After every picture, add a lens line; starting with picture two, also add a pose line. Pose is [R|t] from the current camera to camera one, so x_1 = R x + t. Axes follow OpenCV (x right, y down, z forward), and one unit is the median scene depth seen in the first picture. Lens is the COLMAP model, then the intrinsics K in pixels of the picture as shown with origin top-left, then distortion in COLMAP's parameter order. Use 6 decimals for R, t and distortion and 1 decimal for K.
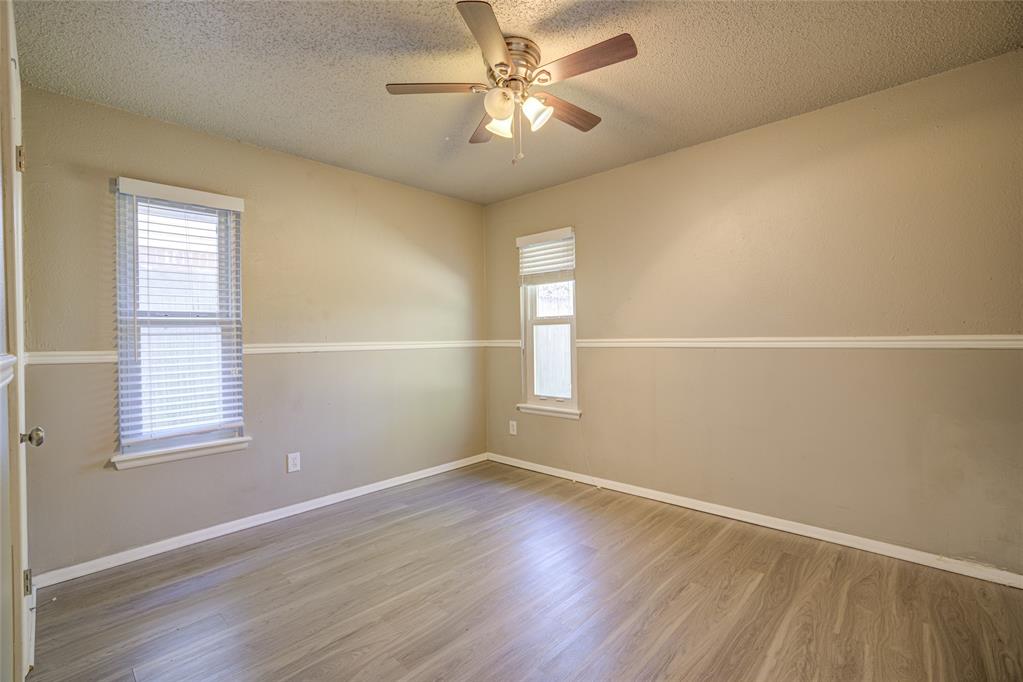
lens RADIAL K [[439.8, 0, 511.6], [0, 439.8, 341.3], [0, 0, 1]] dist [-0.045294, 0.016223]
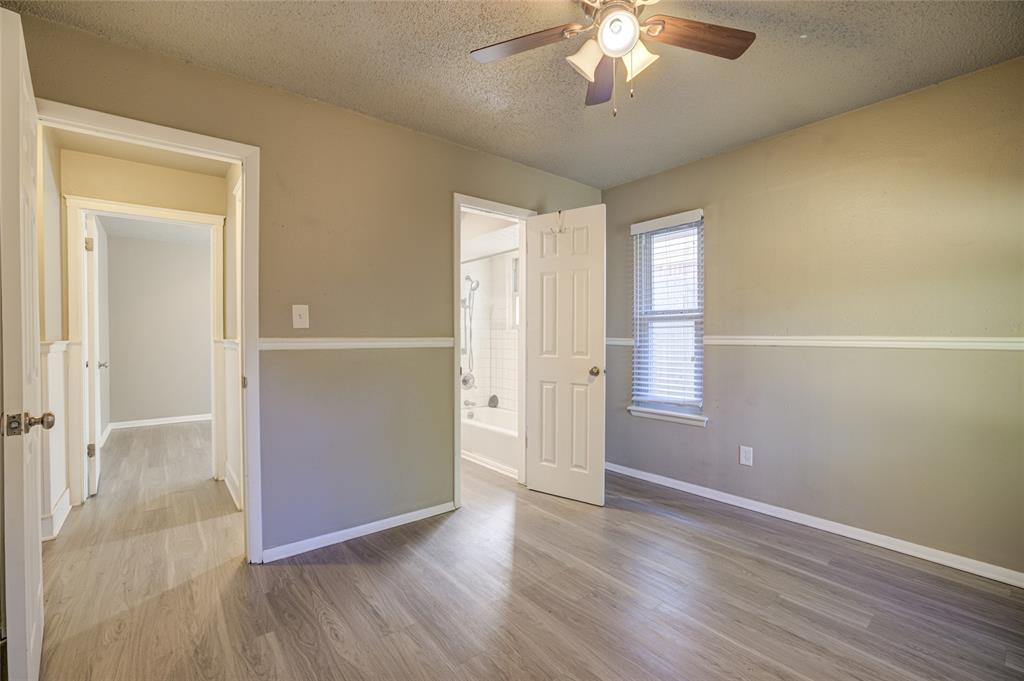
lens RADIAL K [[440.3, 0, 511.6], [0, 440.3, 338.6], [0, 0, 1]] dist [-0.045294, 0.016223]
pose [[-0.126644, 0.028984, -0.991525, 0.585205], [-0.000445, 0.999571, 0.029276, -0.018859], [0.991948, 0.004149, -0.126577, 0.641895]]
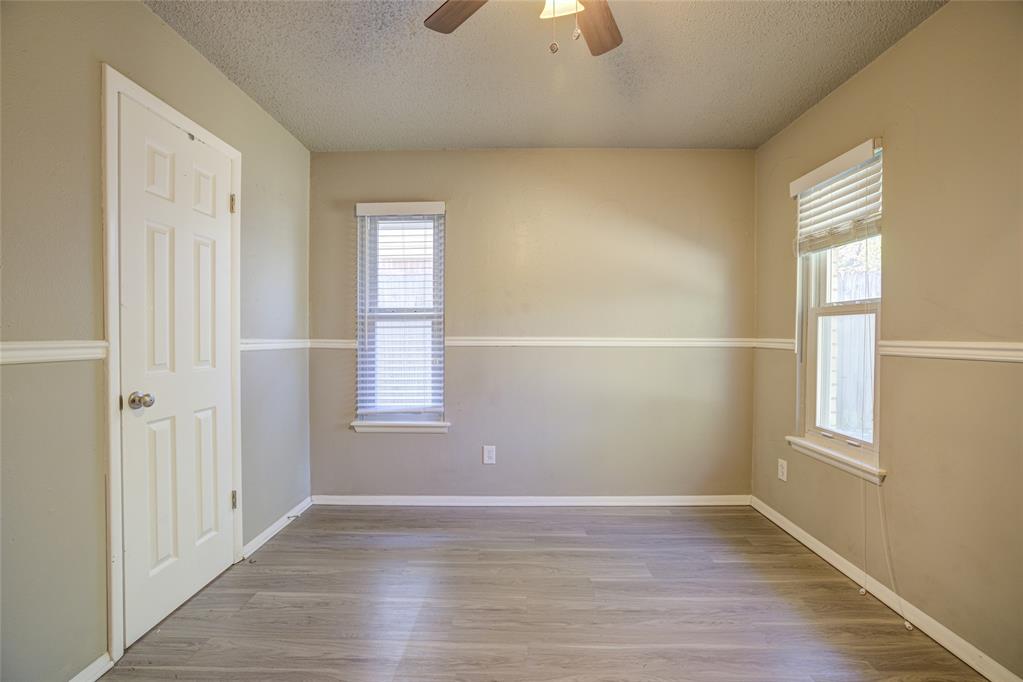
lens RADIAL K [[439.8, 0, 509.2], [0, 439.8, 340.8], [0, 0, 1]] dist [-0.045294, 0.016223]
pose [[0.680294, 0.028765, -0.732375, 0.291686], [-0.017836, 0.999583, 0.022693, -0.010501], [0.732722, -0.002375, 0.680523, 0.370283]]
